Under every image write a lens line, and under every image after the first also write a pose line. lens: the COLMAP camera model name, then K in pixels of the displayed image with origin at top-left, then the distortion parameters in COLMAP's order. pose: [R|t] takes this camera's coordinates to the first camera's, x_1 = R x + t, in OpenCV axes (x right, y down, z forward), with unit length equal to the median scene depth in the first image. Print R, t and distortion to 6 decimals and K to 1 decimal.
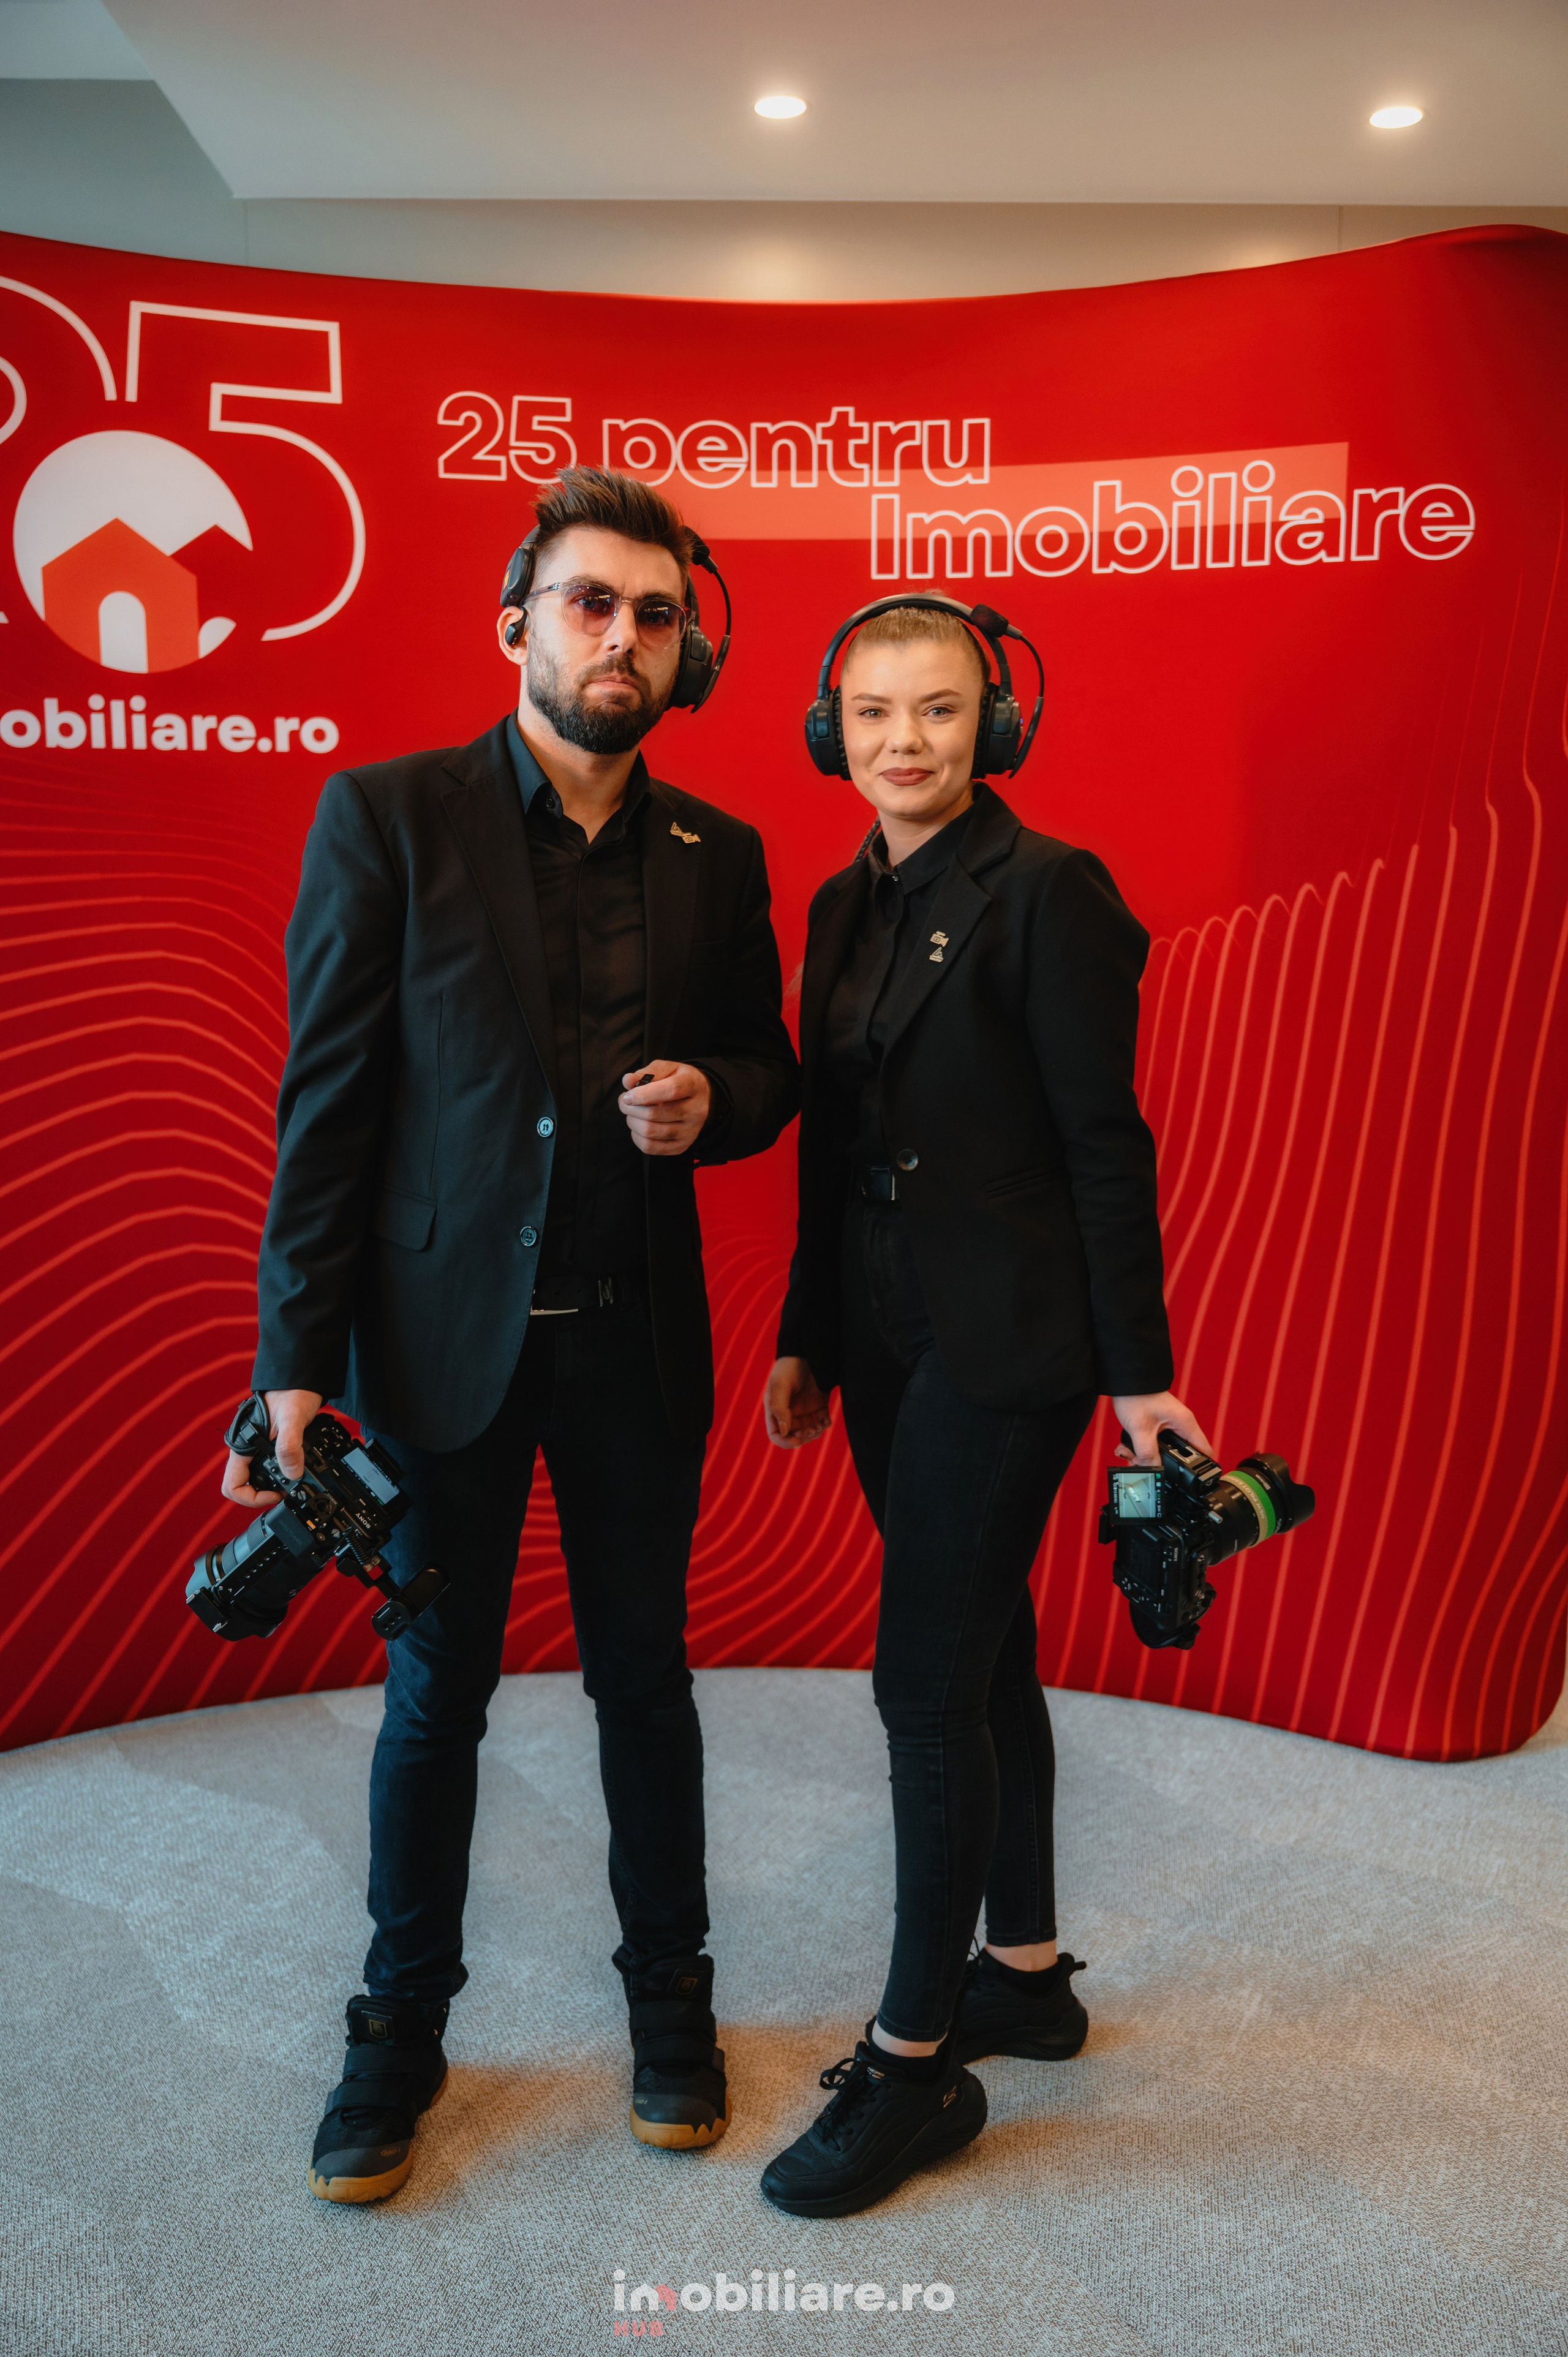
lens RADIAL K [[2012.9, 0, 802.4], [0, 2012.9, 1182.8], [0, 0, 1]] dist [0.003888, -0.002268]
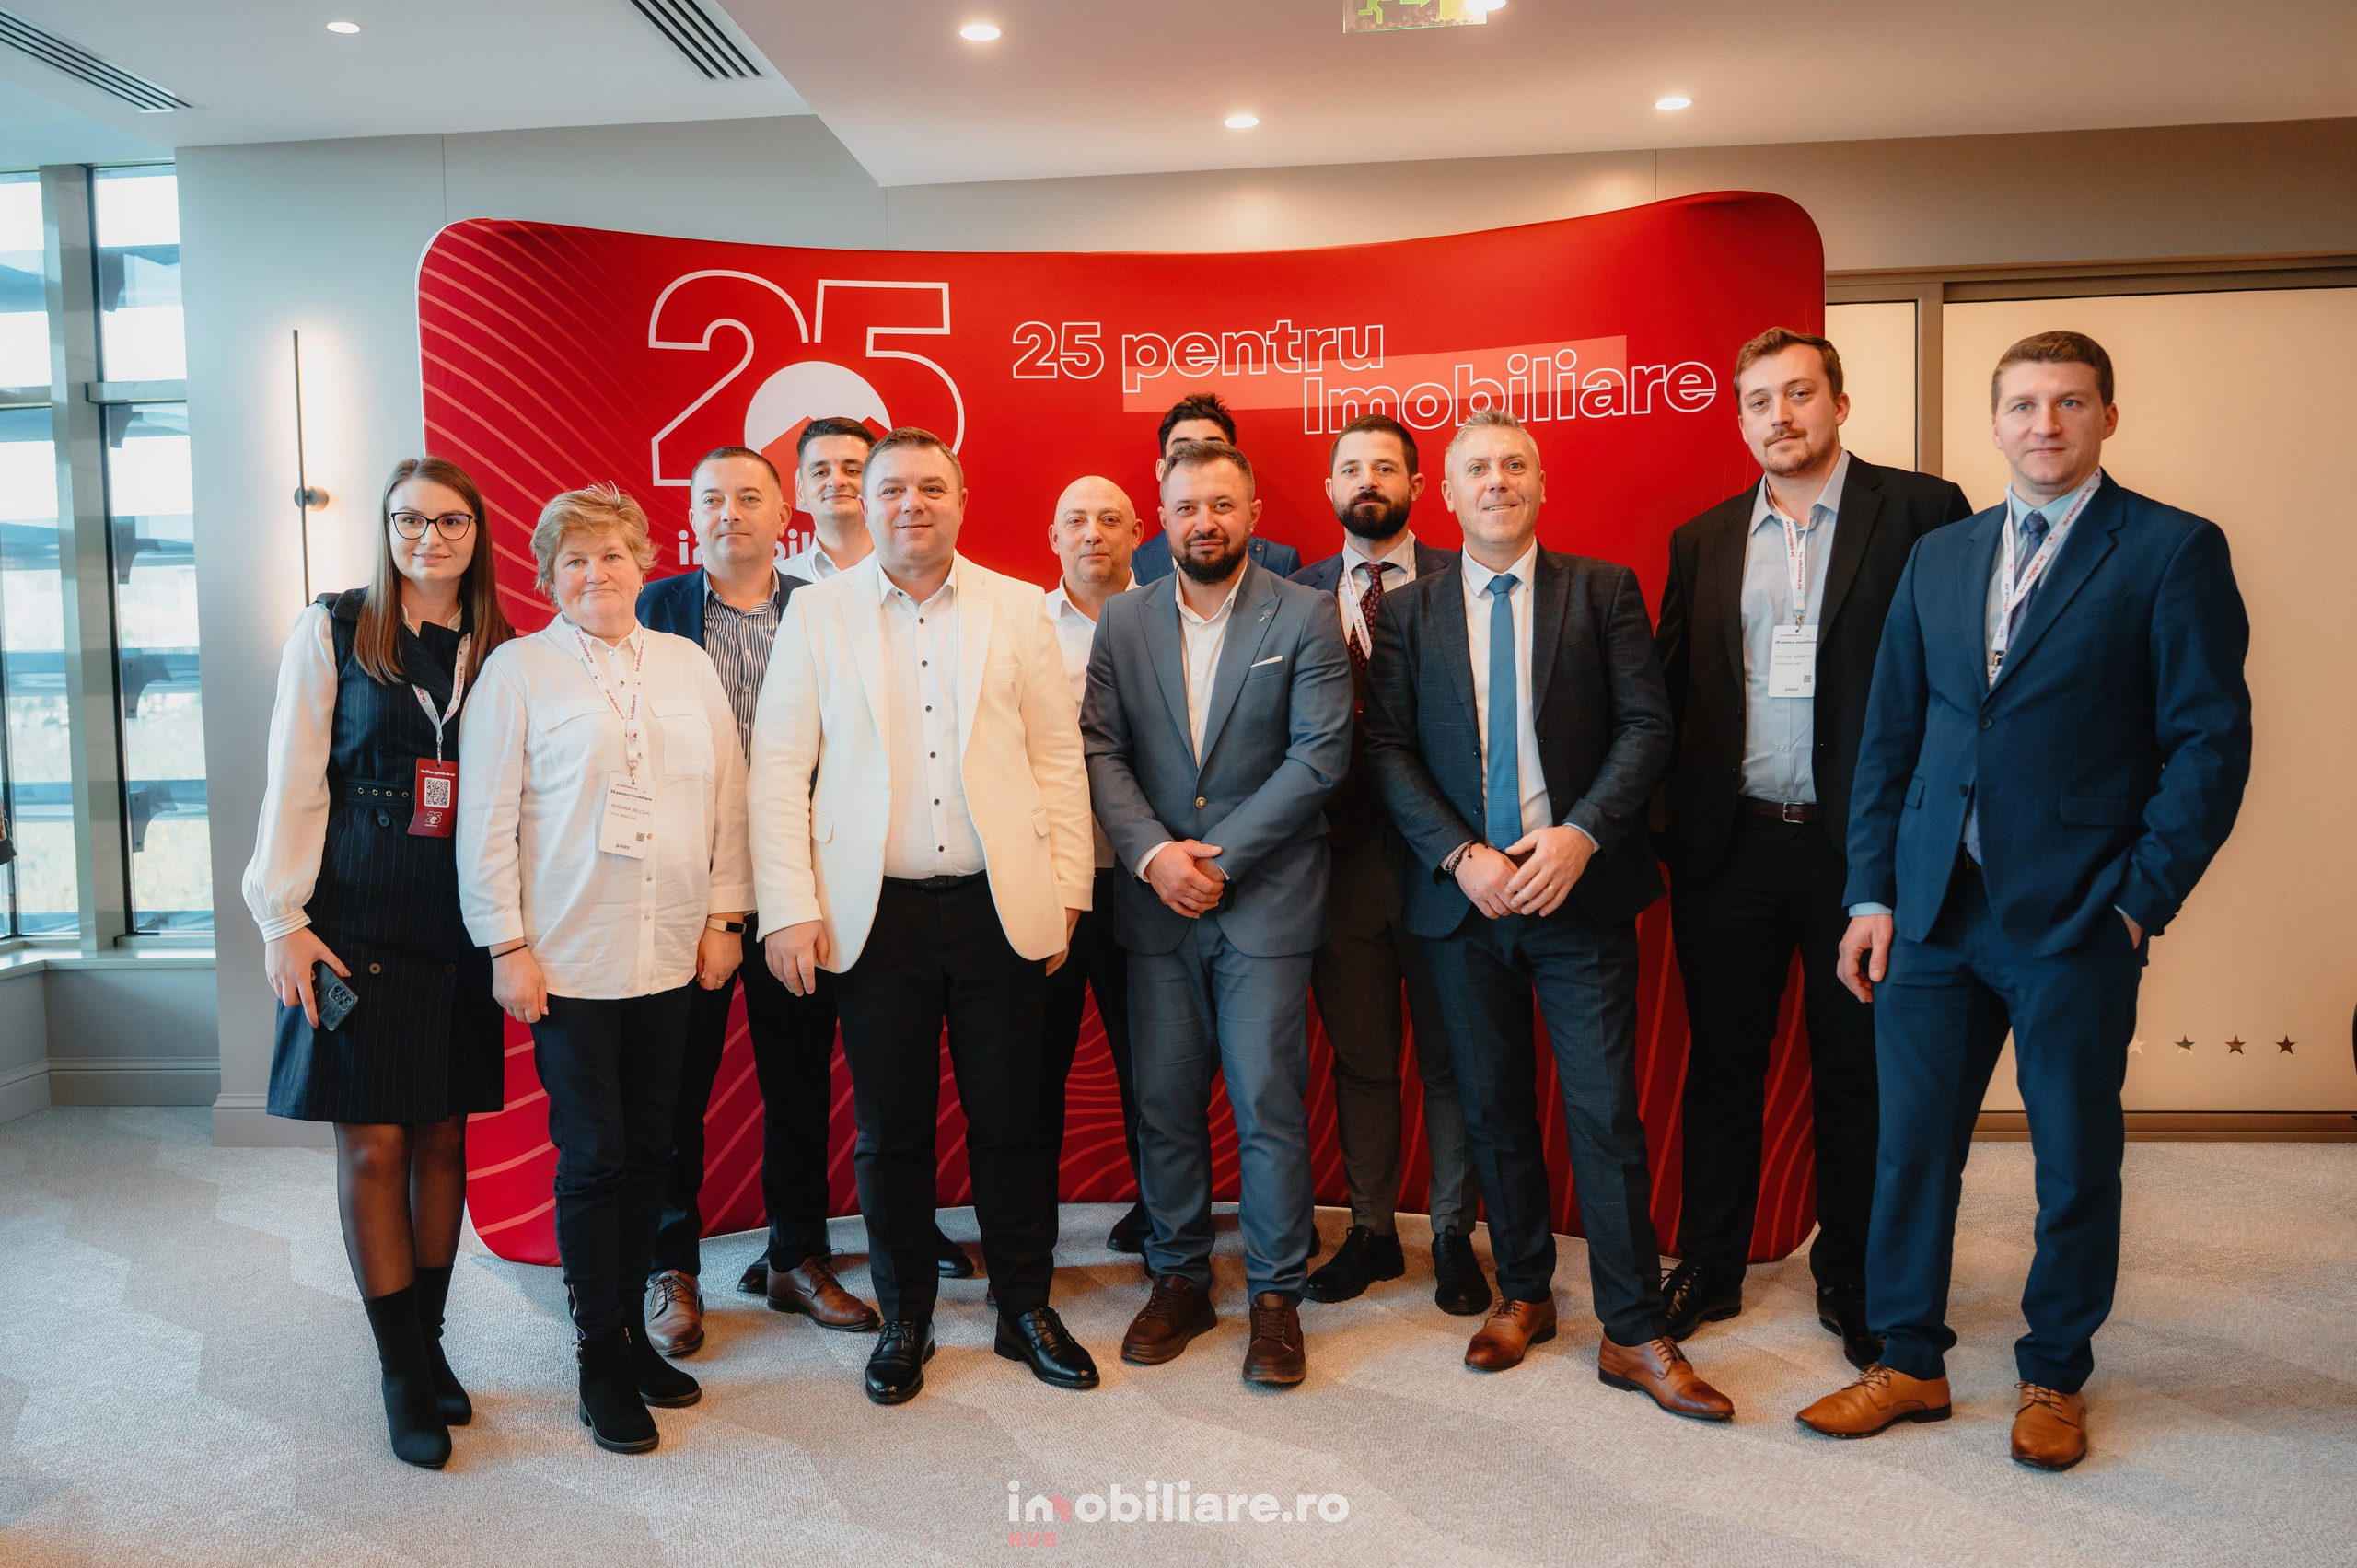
lens RADIAL K [[1912.2, 0, 1111.7], [0, 1912.2, 774.5], [0, 0, 1]] dist [-0.005091, 0.003683]
pose [[0.990860, -0.008941, -0.134601, 0.083073], [-0.001228, 0.997162, -0.075271, 0.052396], [0.134892, 0.074748, 0.988037, -0.382918]]
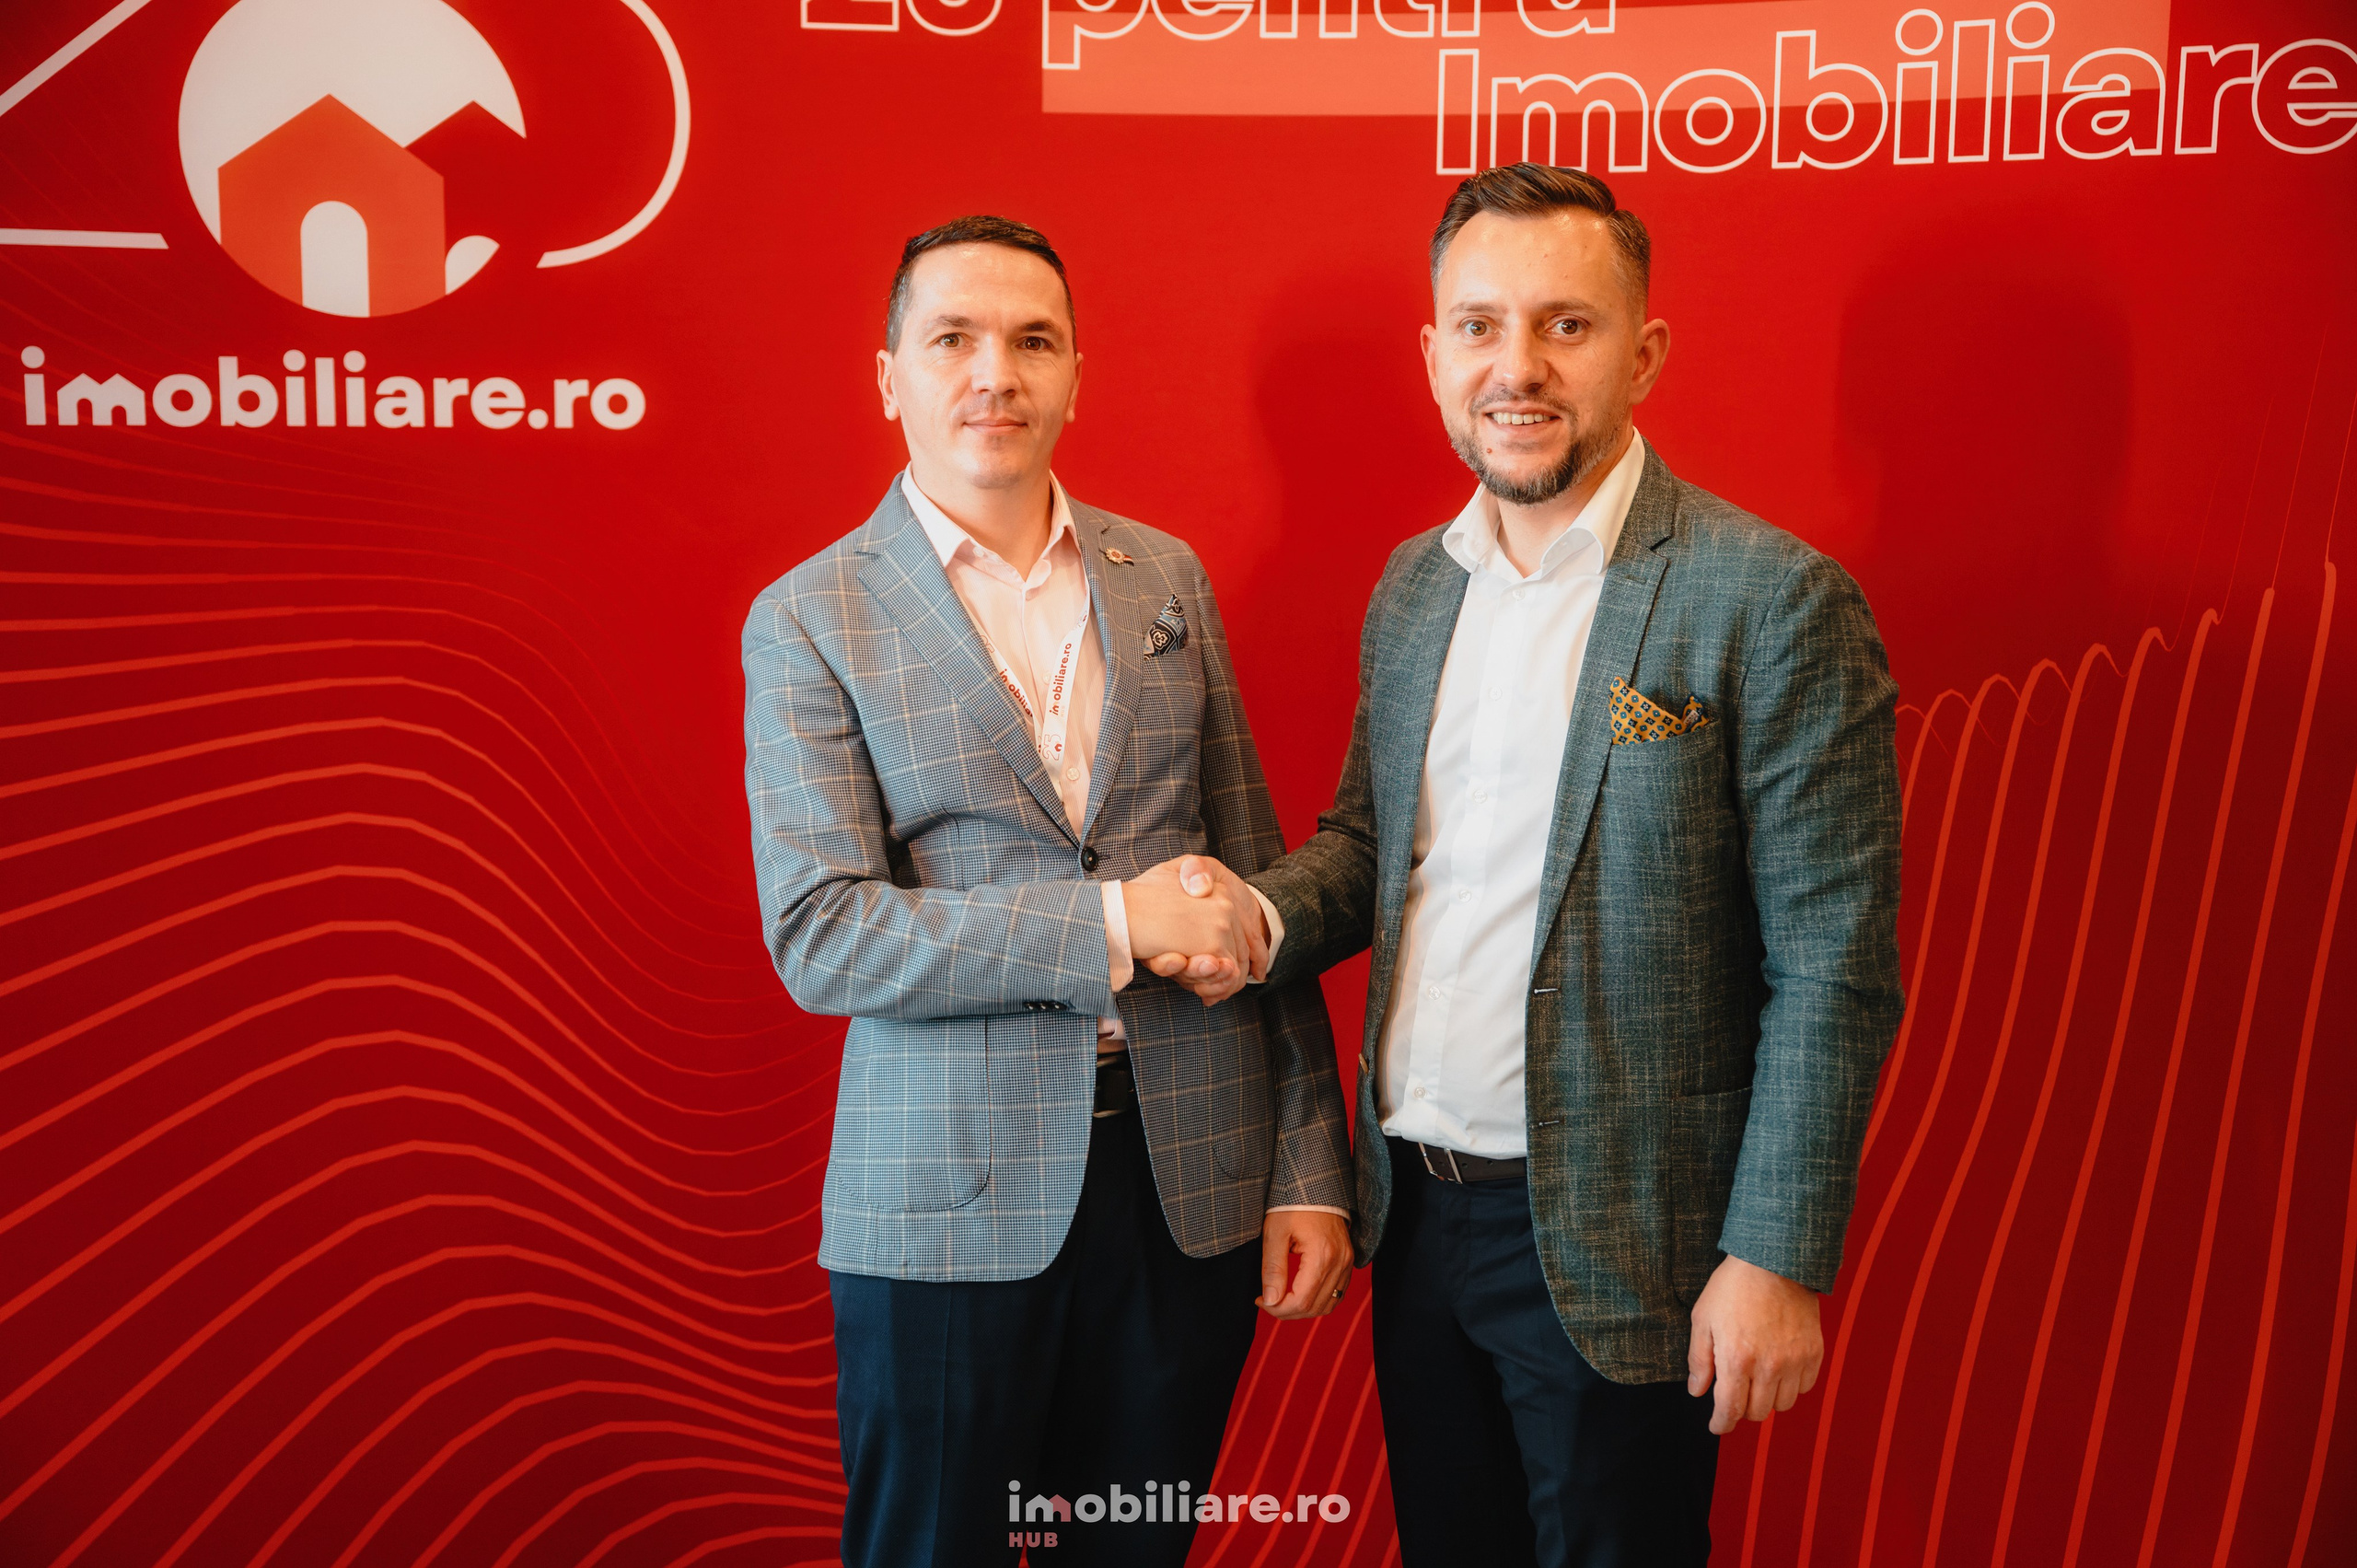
lens RADIAL K [[2688.0, 0, 1152.0], [0, 2688.0, 818.8], [0, 0, 1]] dist [0.001213, 0.001075]
pose [[0.996475, 0.020824, -0.081266, 0.018008], [-0.022245, 0.999614, -0.016618, -0.071100], [0.080888, 0.018368, 0.996554, 0.109024]]
